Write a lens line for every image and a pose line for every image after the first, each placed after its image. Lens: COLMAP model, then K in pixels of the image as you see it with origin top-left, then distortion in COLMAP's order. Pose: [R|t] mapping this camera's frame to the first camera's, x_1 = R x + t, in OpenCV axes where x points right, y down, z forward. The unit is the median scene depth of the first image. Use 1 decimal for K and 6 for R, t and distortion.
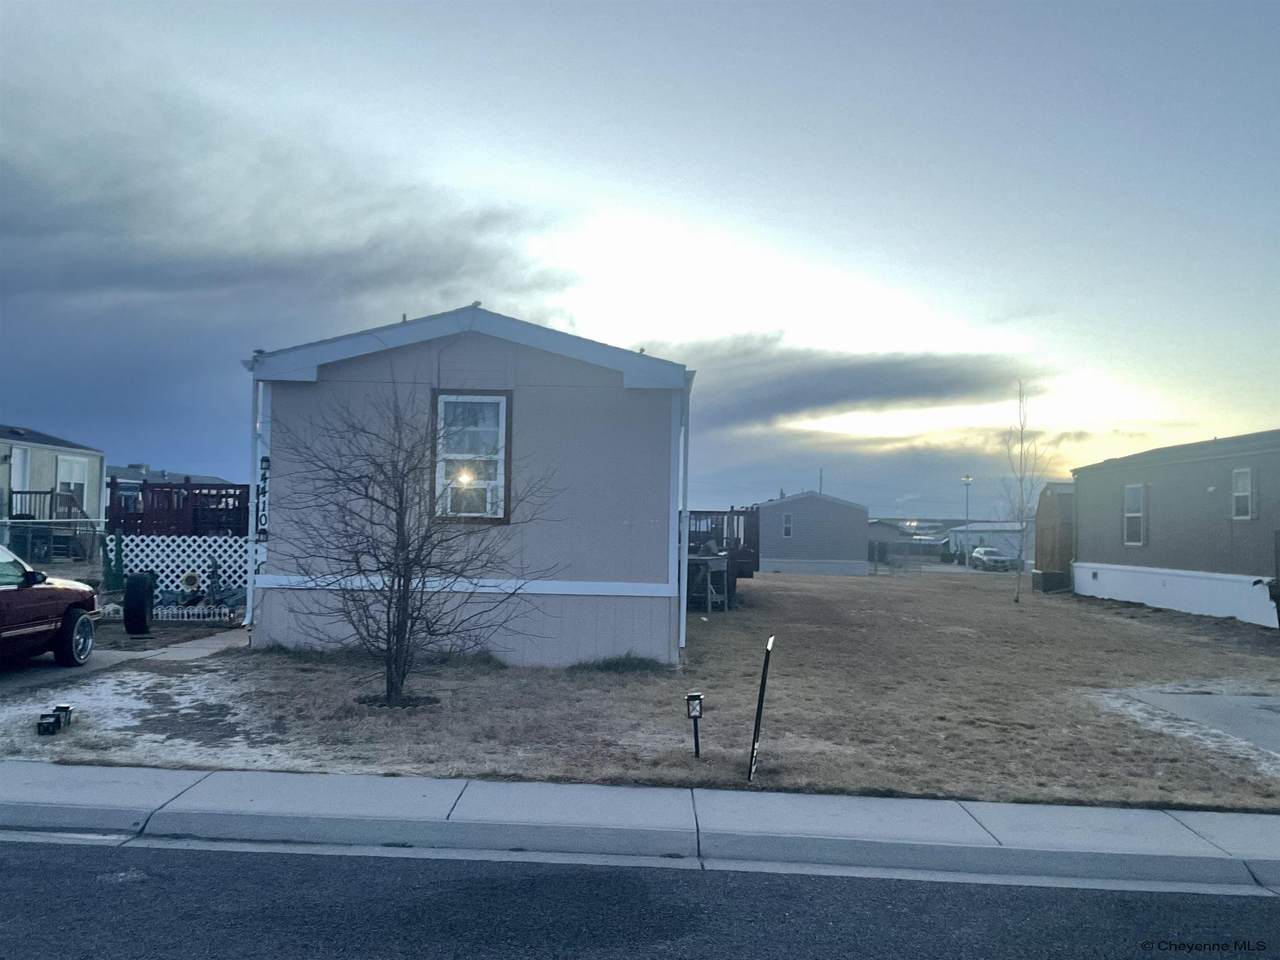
lens RADIAL K [[1286.1, 0, 638.8], [0, 1286.1, 479.5], [0, 0, 1]] dist [0.005086, 0.000000]
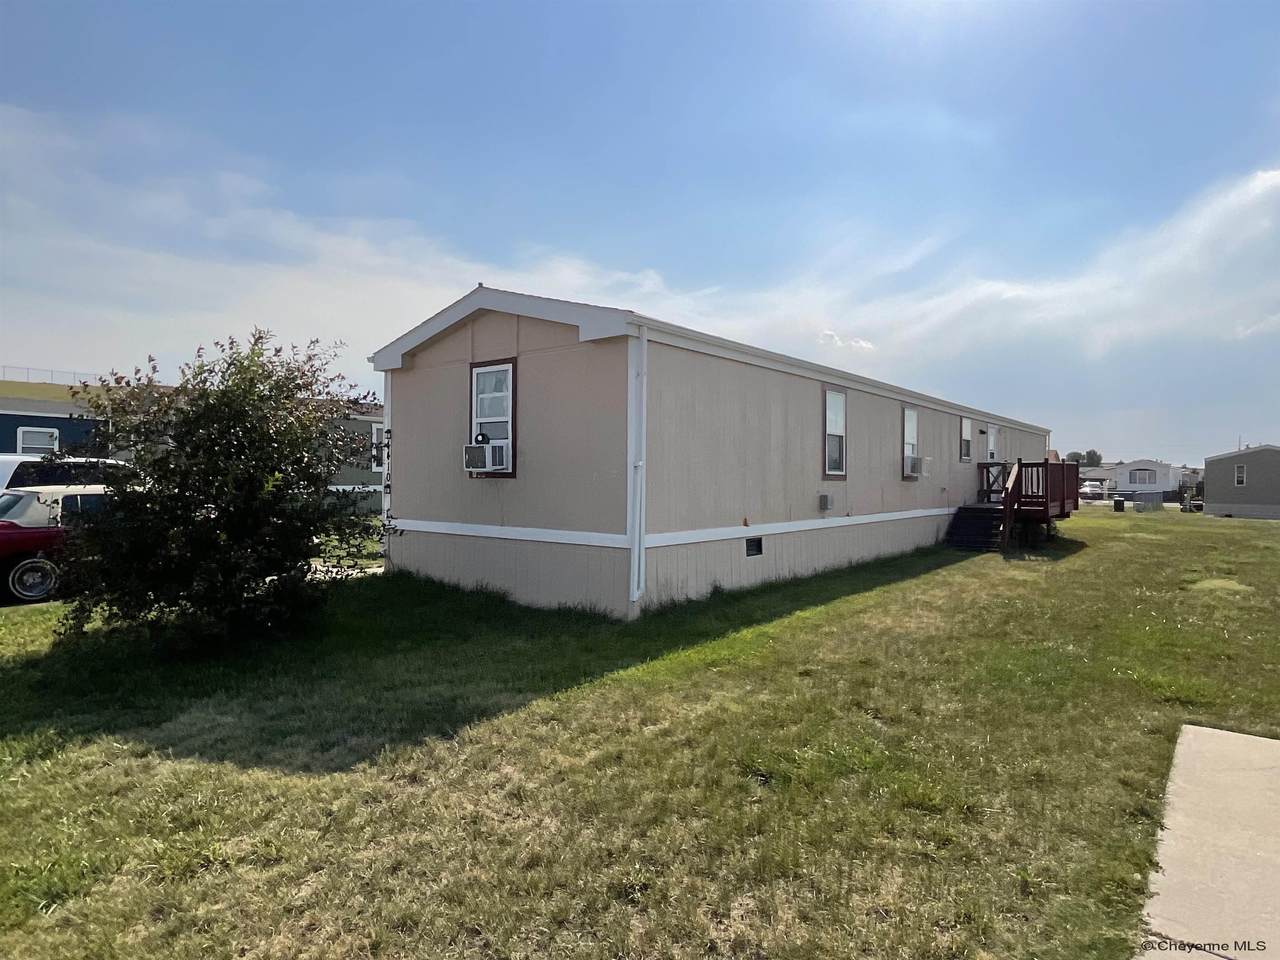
lens RADIAL K [[757.3, 0, 639.5], [0, 757.3, 478.4], [0, 0, 1]] dist [0.001081, 0.000293]
pose [[0.795725, -0.011373, -0.605552, 0.384574], [0.031790, 0.999230, 0.023006, 0.023601], [0.604824, -0.037557, 0.795473, 0.540109]]
